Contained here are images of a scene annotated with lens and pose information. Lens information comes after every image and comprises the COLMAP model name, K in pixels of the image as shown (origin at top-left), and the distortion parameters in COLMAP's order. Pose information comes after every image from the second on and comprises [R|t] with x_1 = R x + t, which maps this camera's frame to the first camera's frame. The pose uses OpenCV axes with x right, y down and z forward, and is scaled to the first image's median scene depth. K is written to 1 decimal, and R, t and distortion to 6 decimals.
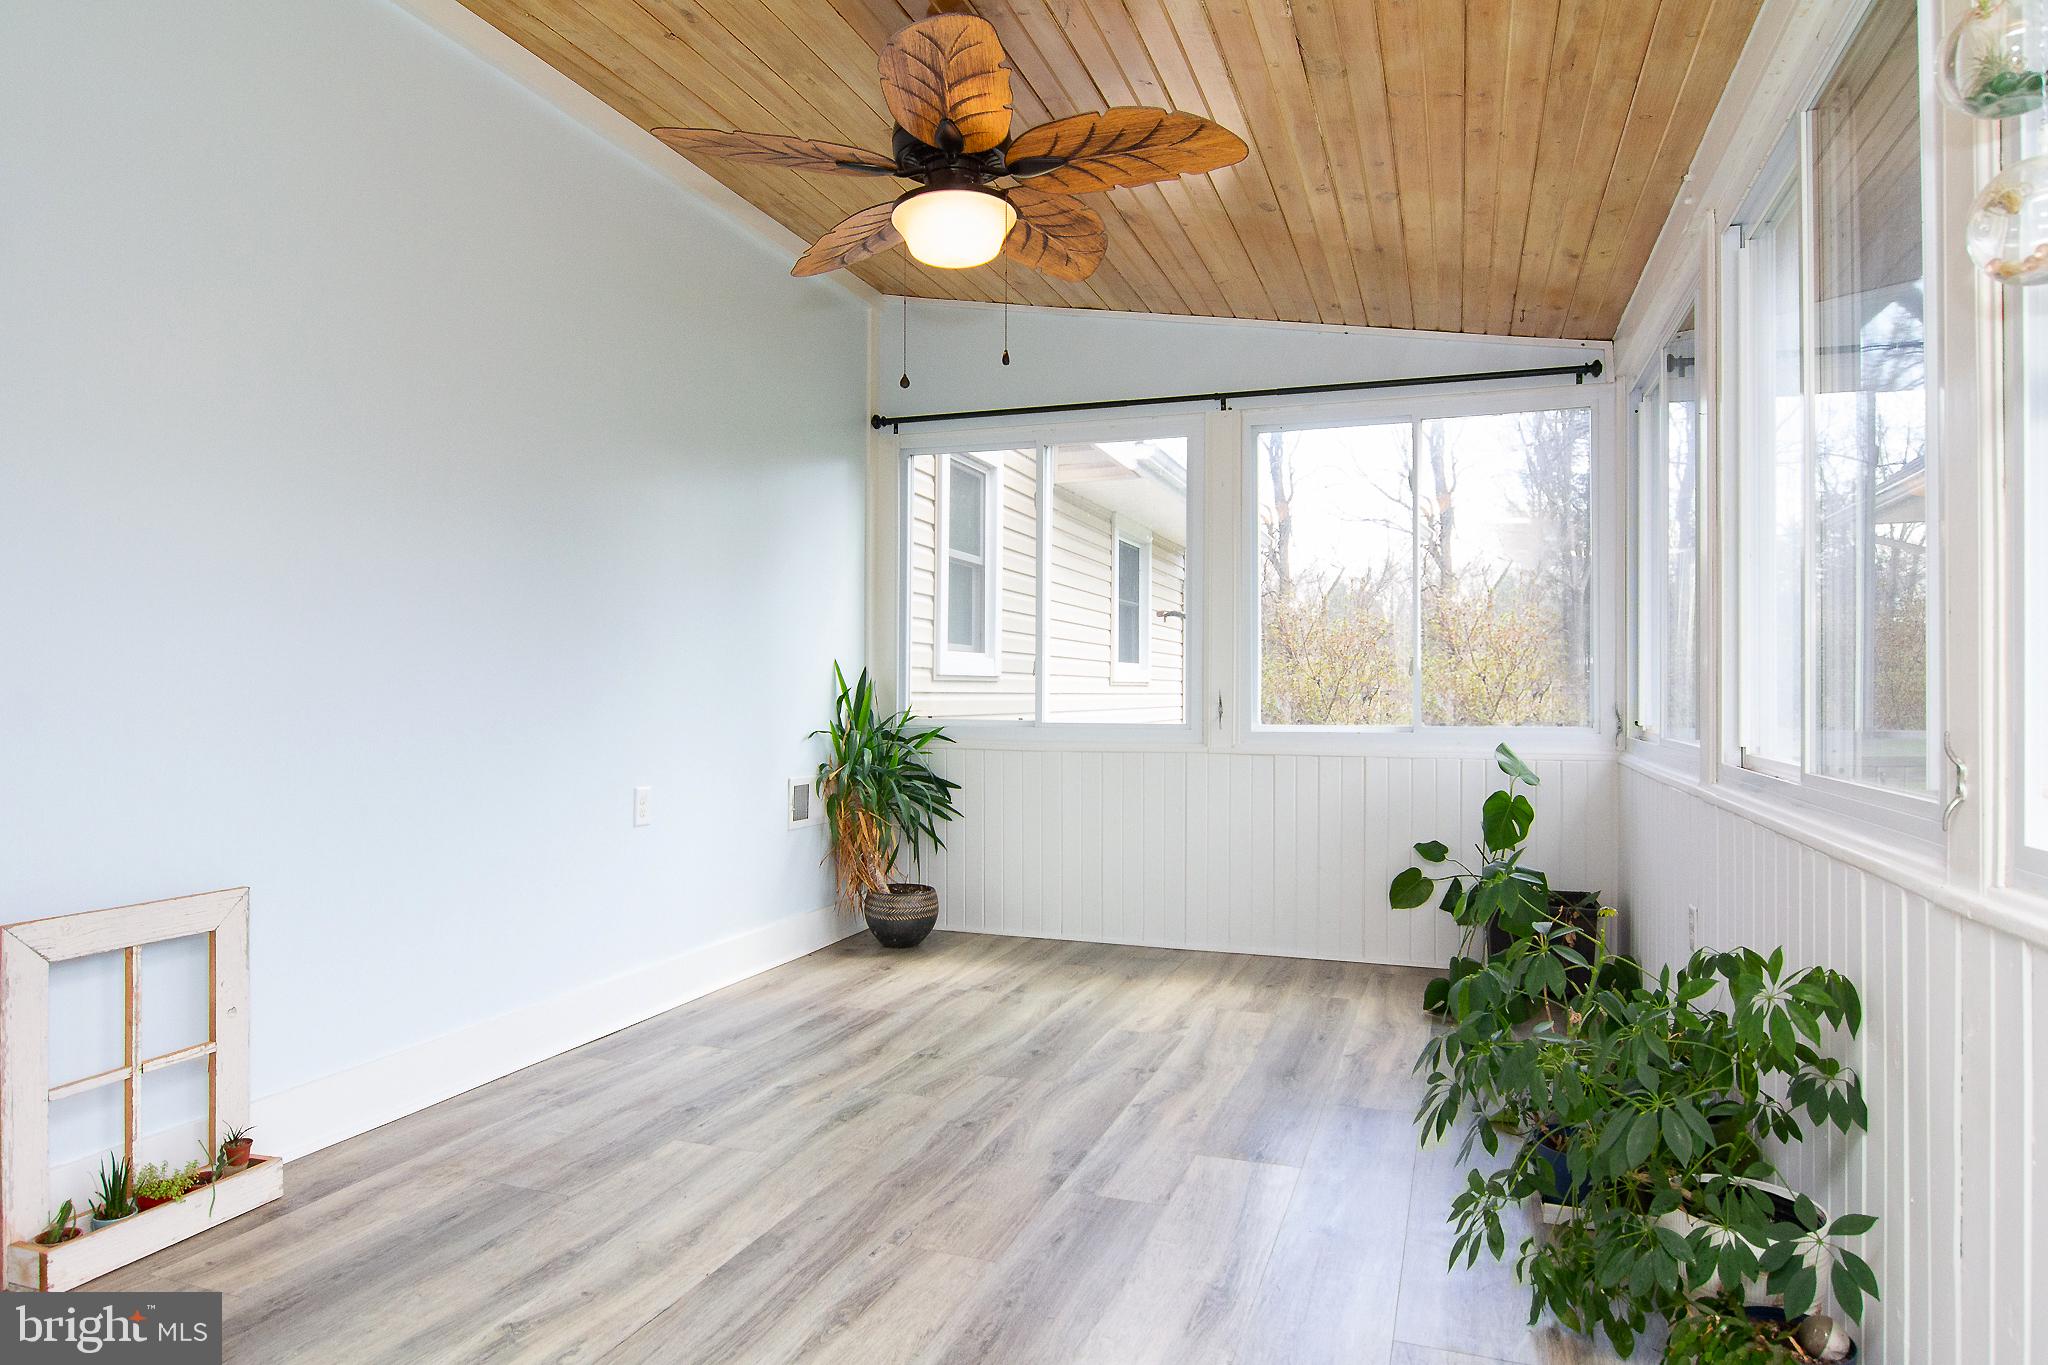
lens RADIAL K [[1203.7, 0, 1034.9], [0, 1203.7, 694.8], [0, 0, 1]] dist [-0.009811, -0.004095]
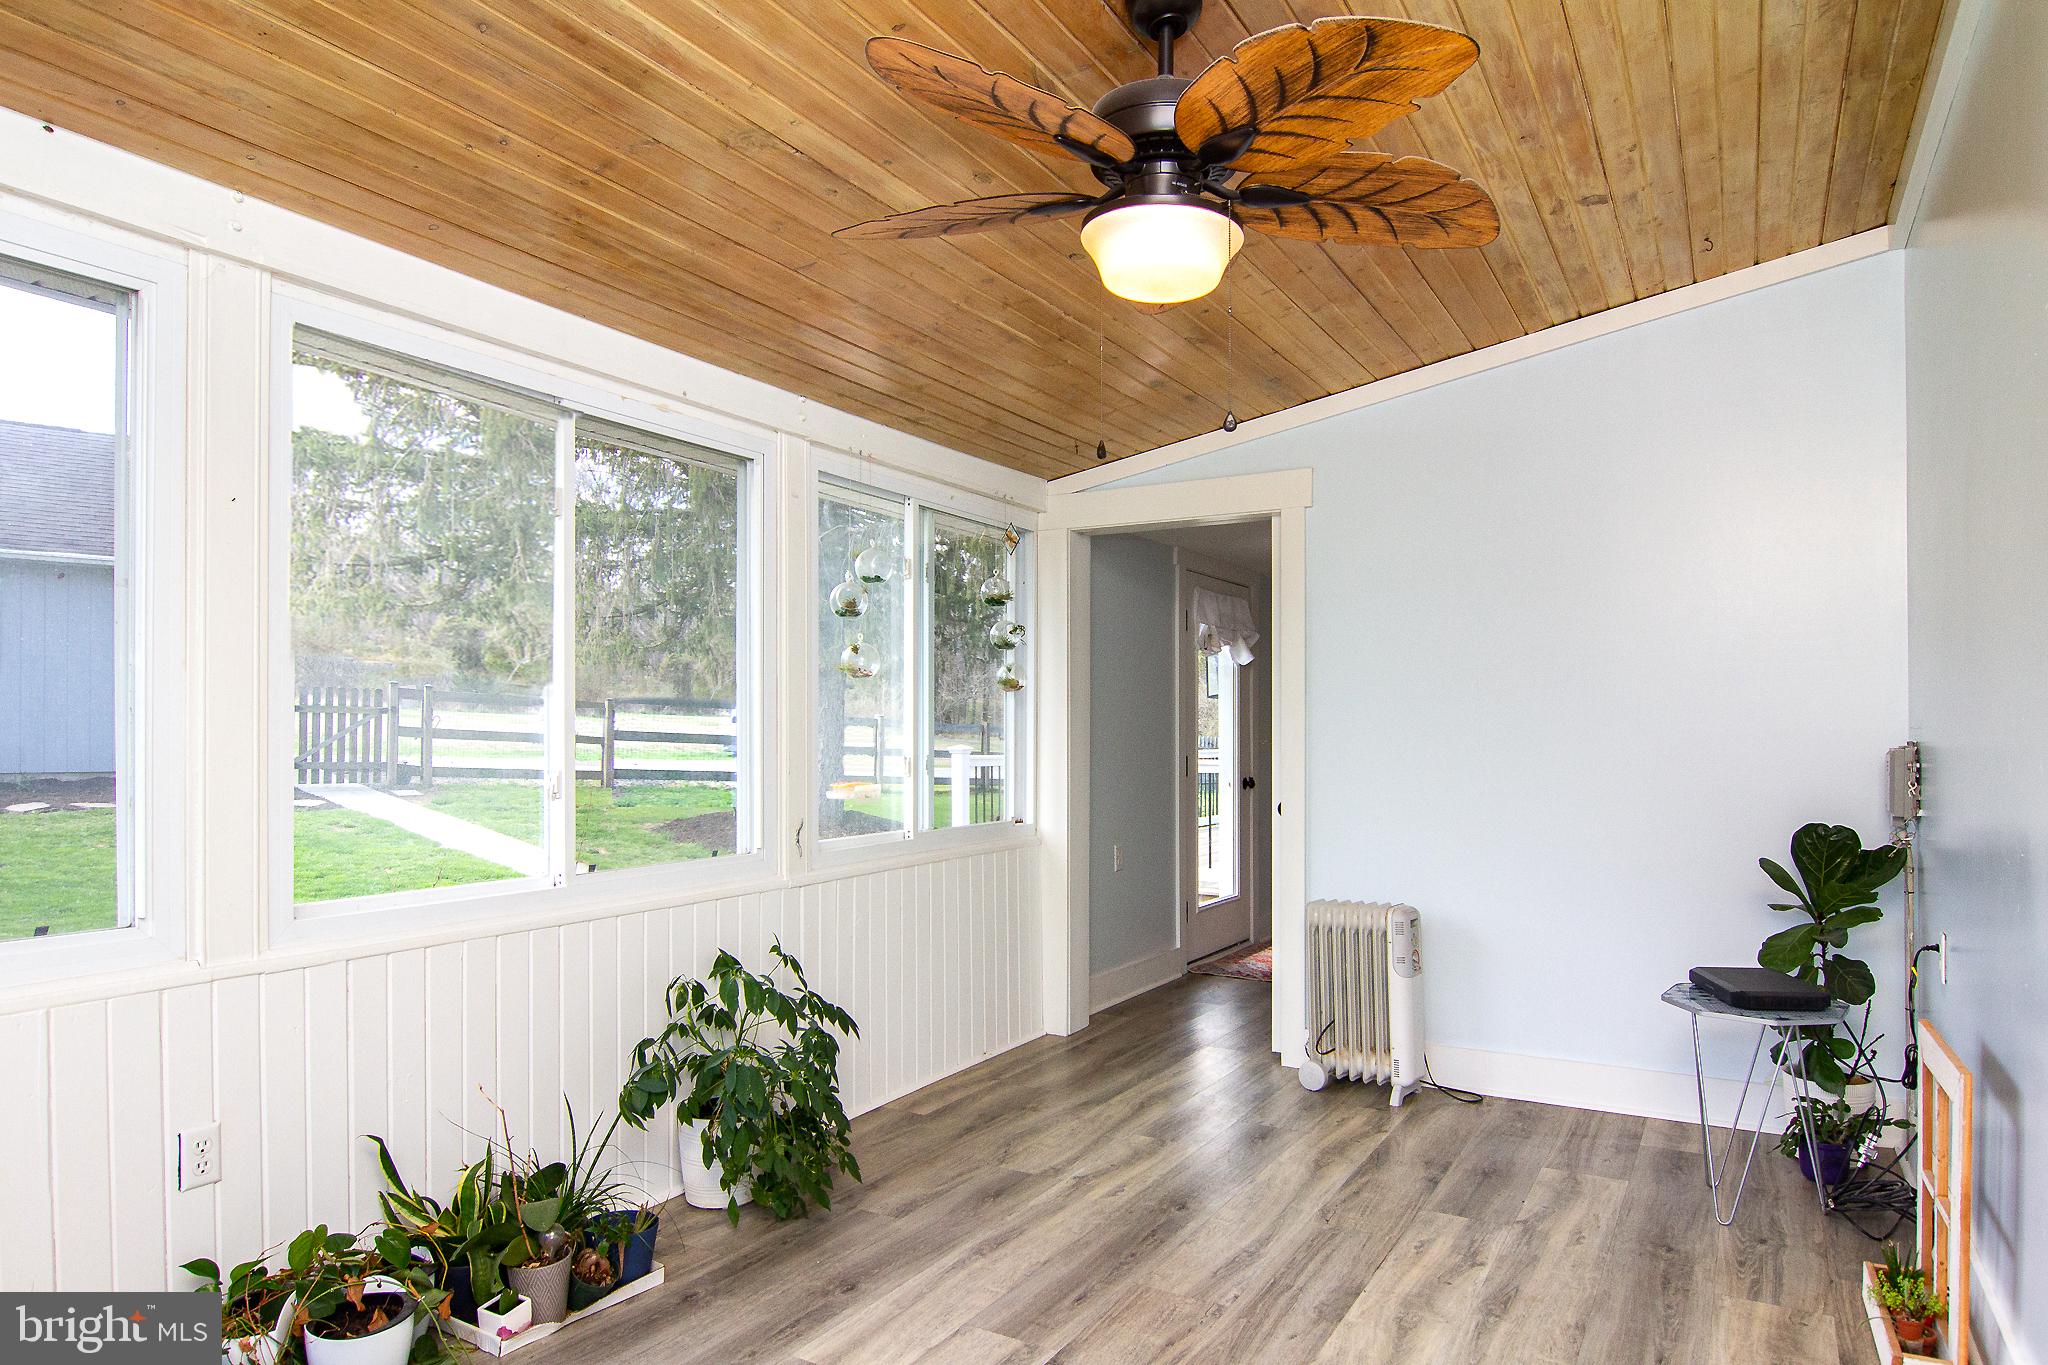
lens RADIAL K [[1203.7, 0, 1034.9], [0, 1203.7, 694.8], [0, 0, 1]] dist [-0.009811, -0.004095]
pose [[-0.979976, 0.003857, 0.199077, -0.179071], [0.001180, 0.999907, -0.013564, -0.125942], [-0.199111, -0.013058, -0.979890, 2.232981]]
